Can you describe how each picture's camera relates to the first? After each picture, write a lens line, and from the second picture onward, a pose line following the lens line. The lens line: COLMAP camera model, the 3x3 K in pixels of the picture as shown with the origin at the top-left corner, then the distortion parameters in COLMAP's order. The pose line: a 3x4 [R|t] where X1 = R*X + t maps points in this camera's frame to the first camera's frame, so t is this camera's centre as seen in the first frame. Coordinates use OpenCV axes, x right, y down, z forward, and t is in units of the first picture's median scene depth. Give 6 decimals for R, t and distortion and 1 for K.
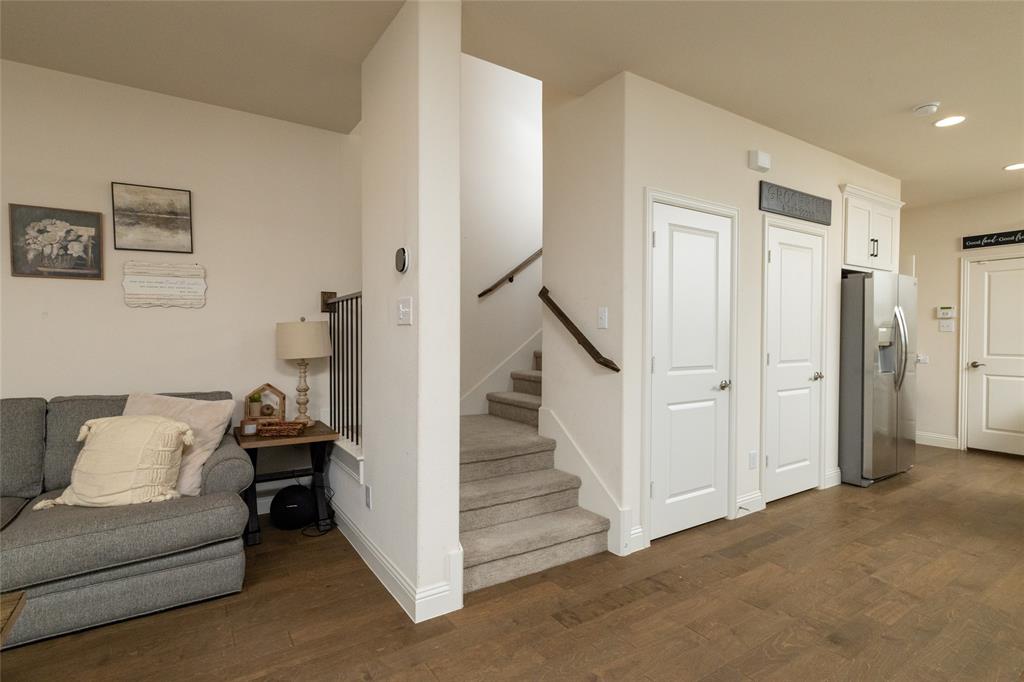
lens RADIAL K [[503.4, 0, 512.0], [0, 503.4, 341.0], [0, 0, 1]] dist [0.001740, 0.000387]
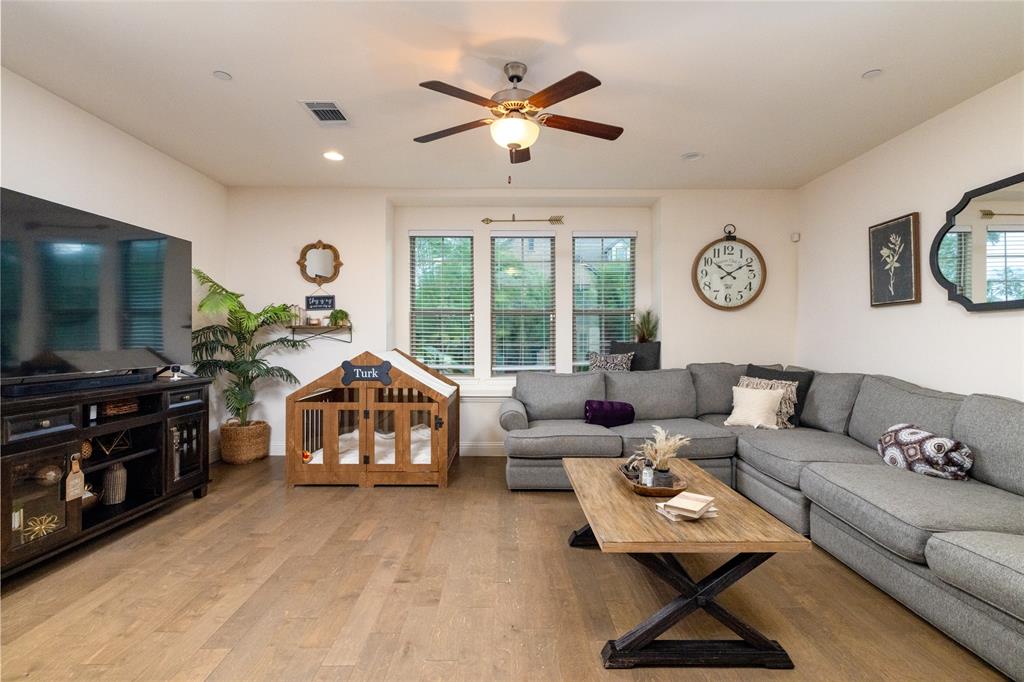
lens RADIAL K [[487.0, 0, 512.0], [0, 487.0, 341.0], [0, 0, 1]] dist [0.002532, -0.000293]
pose [[-0.543506, 0.004241, -0.839395, 0.212507], [-0.013469, 0.999814, 0.013773, 0.000408], [0.839297, 0.018791, -0.543348, 0.517559]]
